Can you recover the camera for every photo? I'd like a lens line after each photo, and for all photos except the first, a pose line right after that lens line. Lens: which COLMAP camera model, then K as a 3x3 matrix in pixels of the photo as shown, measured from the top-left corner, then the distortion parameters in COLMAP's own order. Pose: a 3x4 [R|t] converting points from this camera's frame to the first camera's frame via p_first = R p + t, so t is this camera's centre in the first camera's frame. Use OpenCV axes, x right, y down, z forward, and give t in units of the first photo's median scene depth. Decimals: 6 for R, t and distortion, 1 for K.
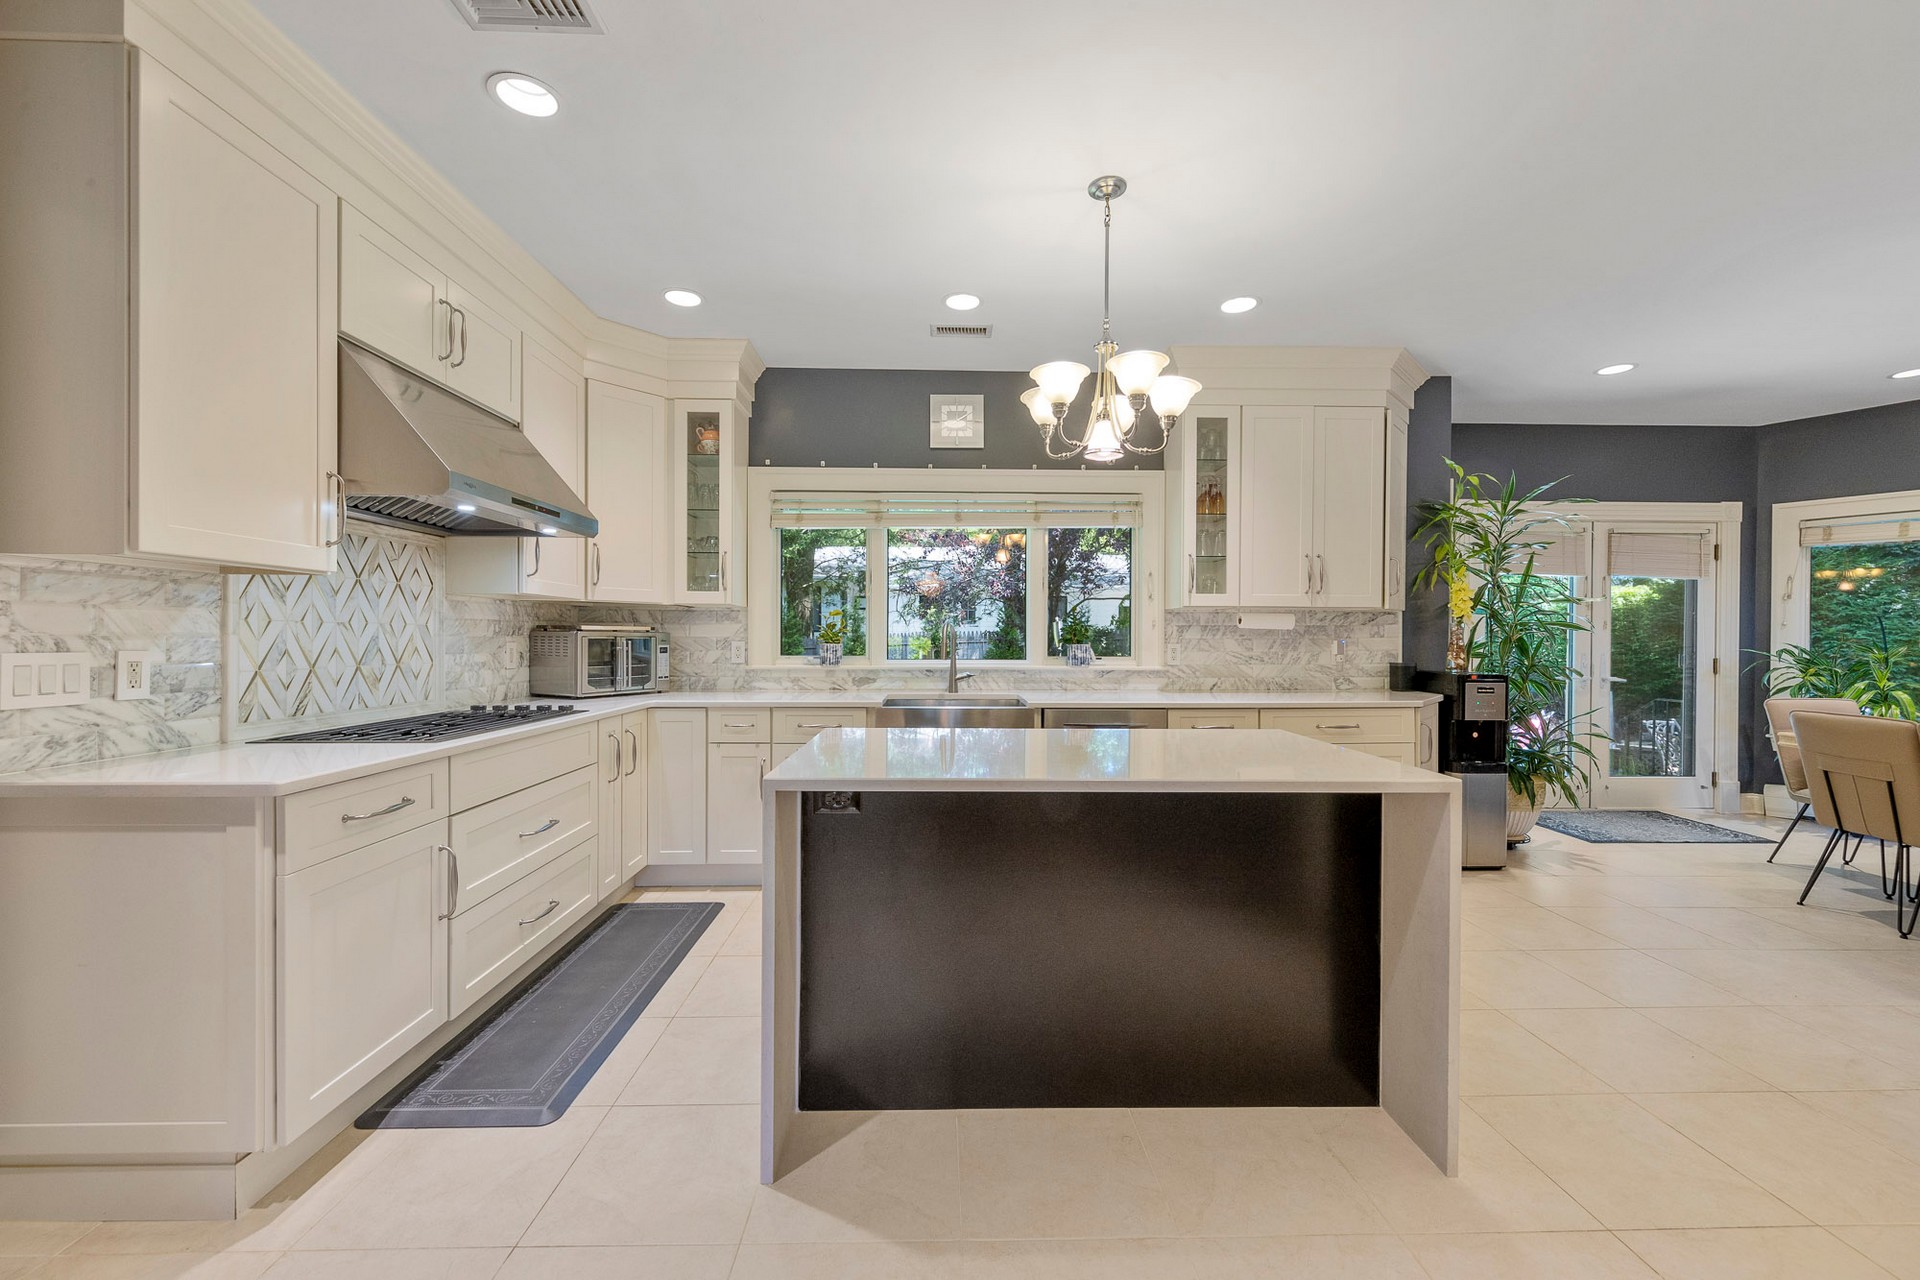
lens RADIAL K [[738.7, 0, 952.1], [0, 738.7, 643.1], [0, 0, 1]] dist [0.002952, -0.000125]
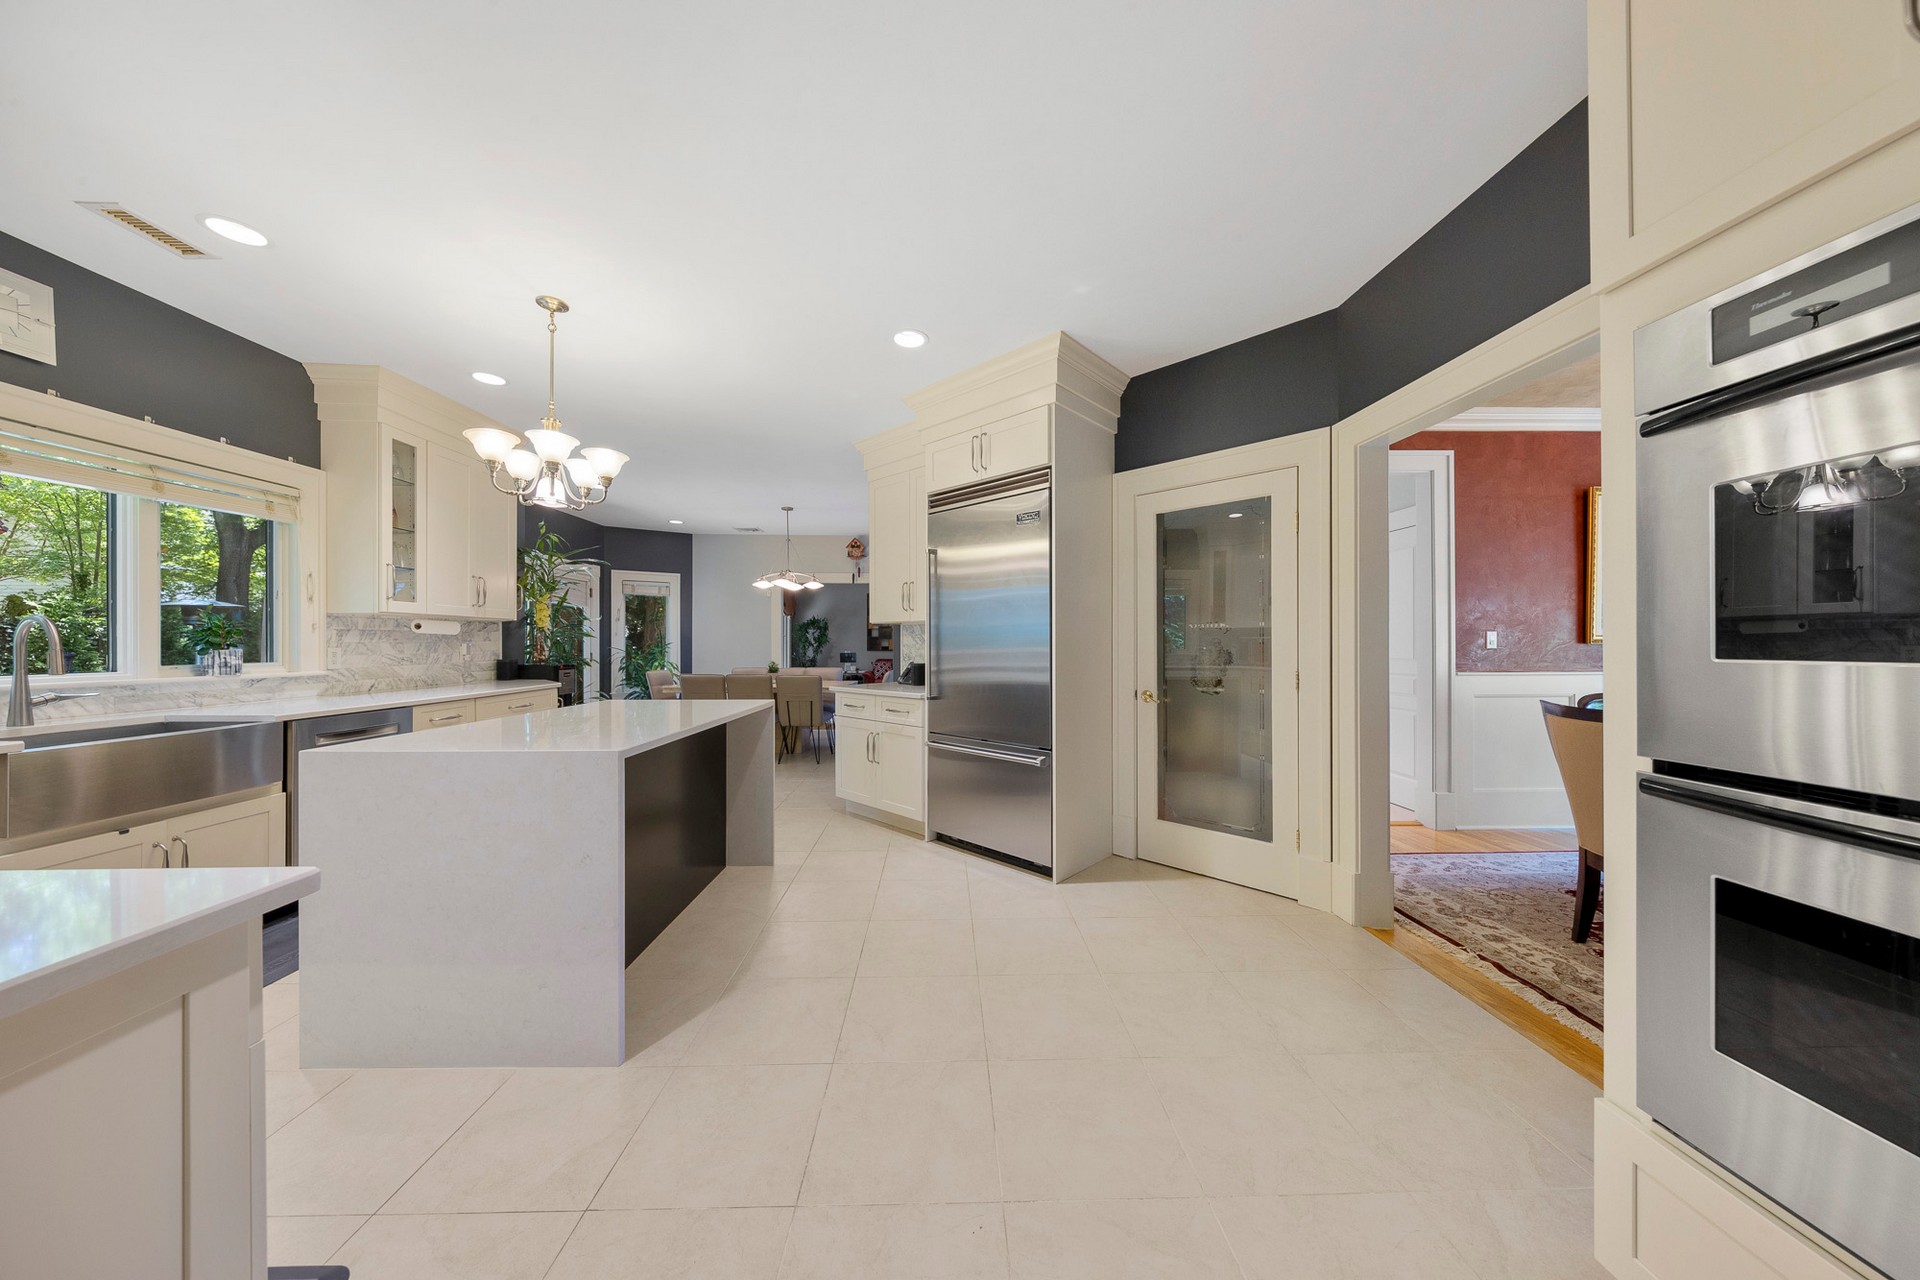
lens RADIAL K [[611.2, 0, 954.6], [0, 611.2, 638.2], [0, 0, 1]] dist [0.008100, -0.002709]
pose [[0.005868, 0.003279, 0.999977, -0.522294], [0.010585, 0.999938, -0.003341, -0.000273], [-0.999927, 0.010605, 0.005833, 0.160151]]
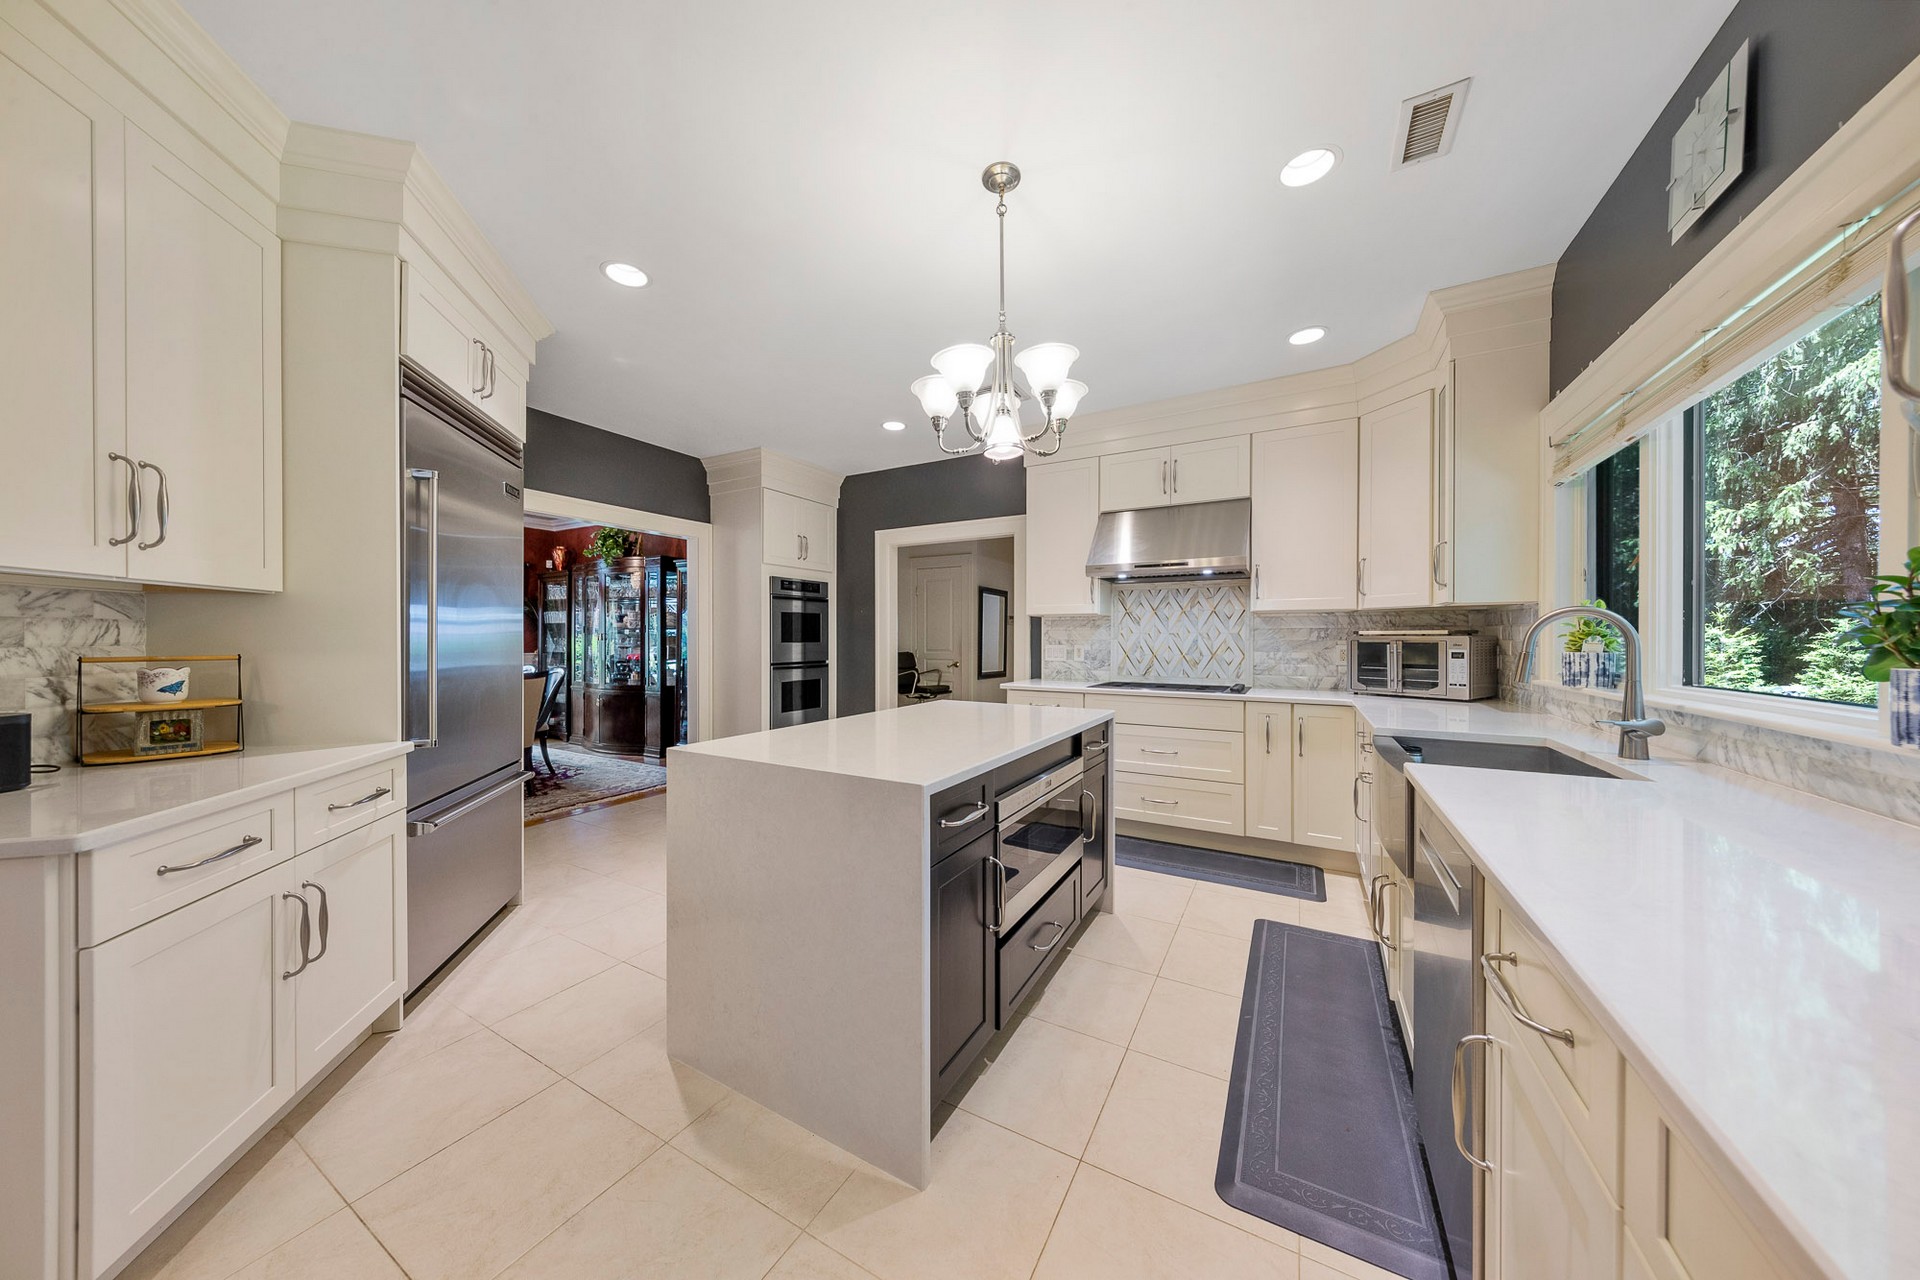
lens RADIAL K [[611.2, 0, 954.6], [0, 611.2, 638.2], [0, 0, 1]] dist [0.008100, -0.002709]
pose [[-0.514071, -0.004928, -0.857733, 0.543761], [-0.010684, 0.999943, 0.000658, -0.005259], [0.857681, 0.009502, -0.514094, 0.799445]]
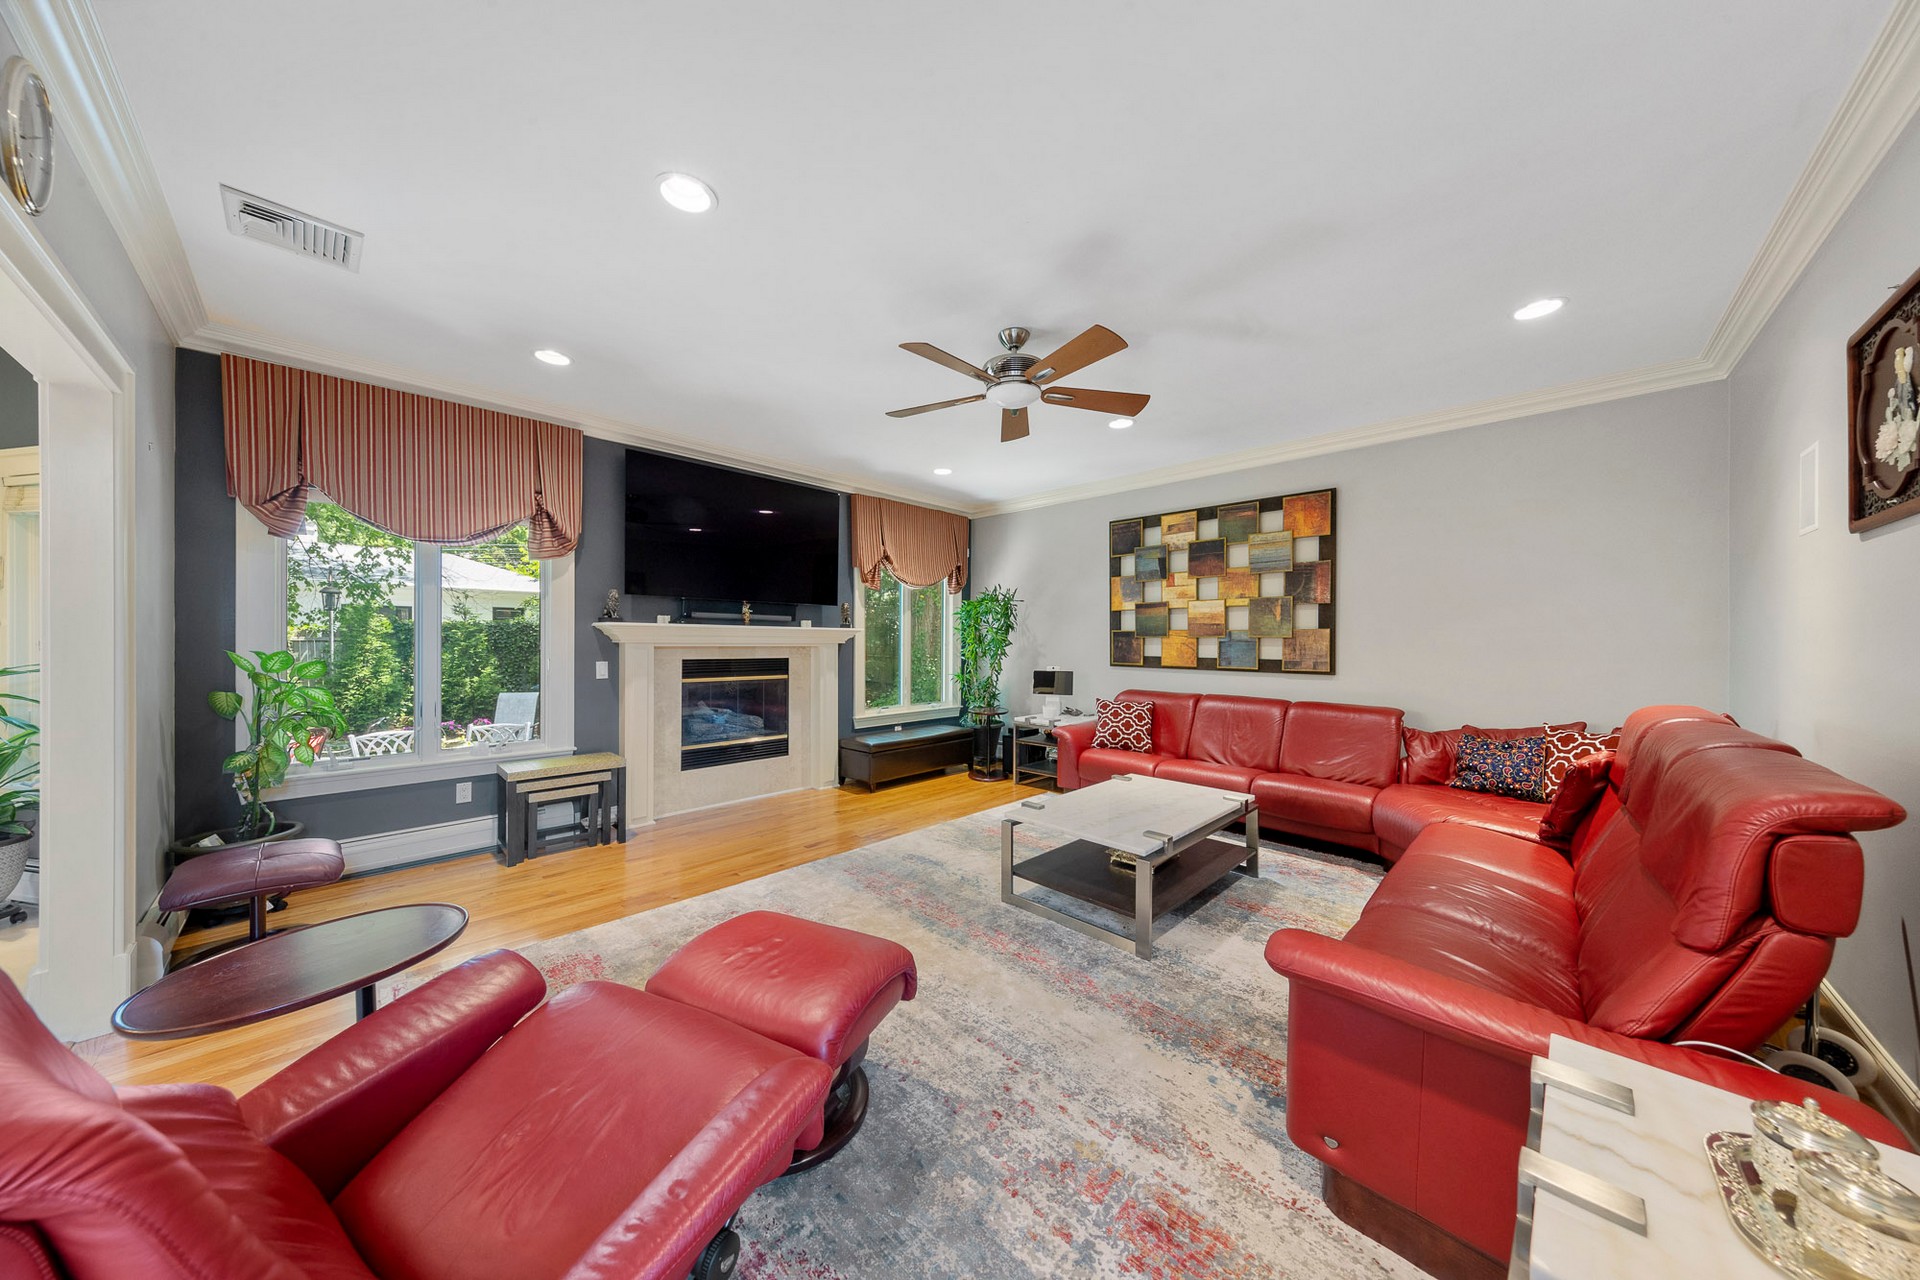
lens RADIAL K [[607.4, 0, 956.8], [0, 607.4, 641.3], [0, 0, 1]] dist [0.008613, -0.003898]
pose [[0.710368, -0.003115, 0.703823, 1.636968], [0.008546, 0.999955, -0.004200, 0.001048], [-0.703778, 0.008999, 0.710363, -0.044384]]
